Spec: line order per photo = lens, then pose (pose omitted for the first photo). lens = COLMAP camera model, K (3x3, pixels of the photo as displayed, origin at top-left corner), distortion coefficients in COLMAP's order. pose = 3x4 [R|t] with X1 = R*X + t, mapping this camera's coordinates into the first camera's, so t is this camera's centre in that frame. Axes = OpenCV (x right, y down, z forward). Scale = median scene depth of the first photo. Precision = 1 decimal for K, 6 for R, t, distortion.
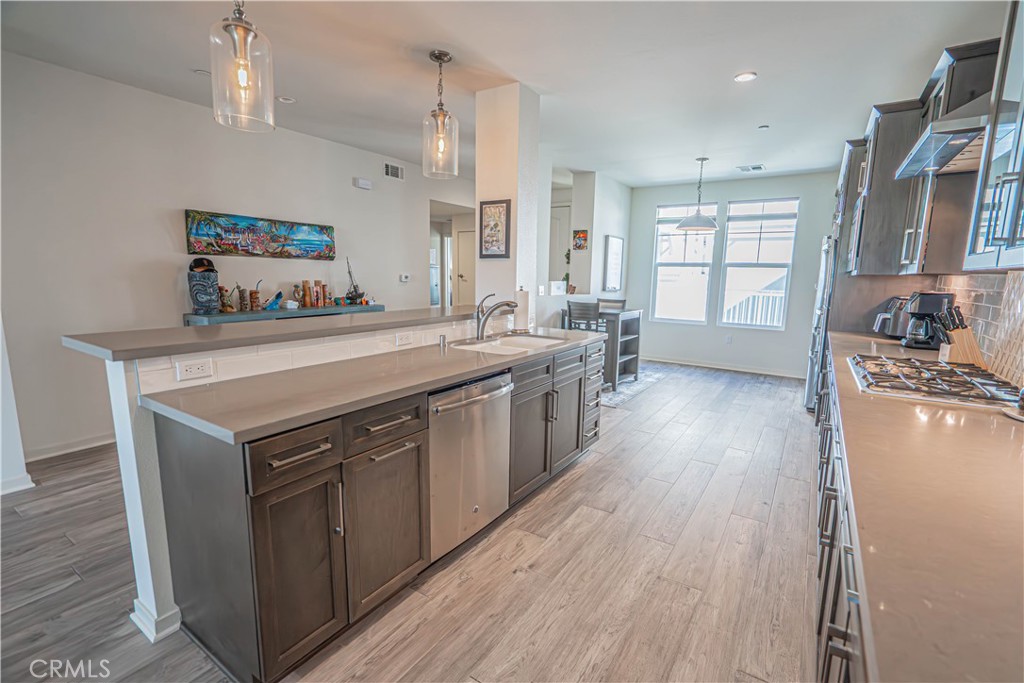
lens RADIAL K [[464.0, 0, 510.6], [0, 464.0, 347.1], [0, 0, 1]] dist [0.000784, 0.000215]
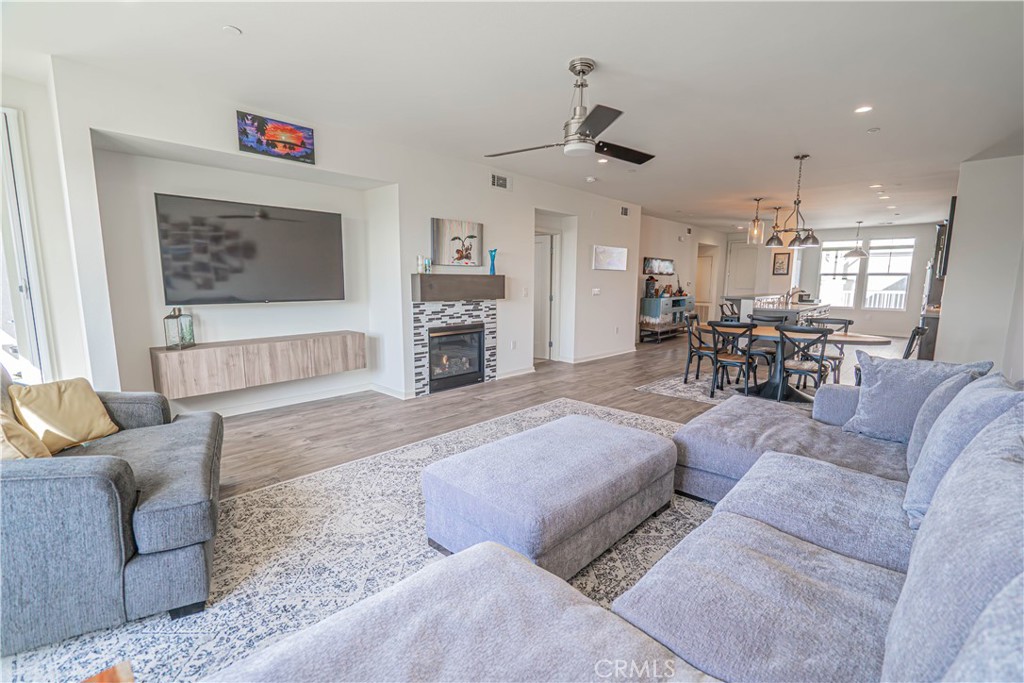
lens RADIAL K [[464.0, 0, 512.1], [0, 464.0, 337.9], [0, 0, 1]] dist [0.000784, 0.000215]
pose [[0.985897, 0.021886, -0.165916, -0.563728], [-0.025512, 0.999479, -0.019755, 0.131096], [0.165398, 0.023709, 0.985942, -0.943732]]
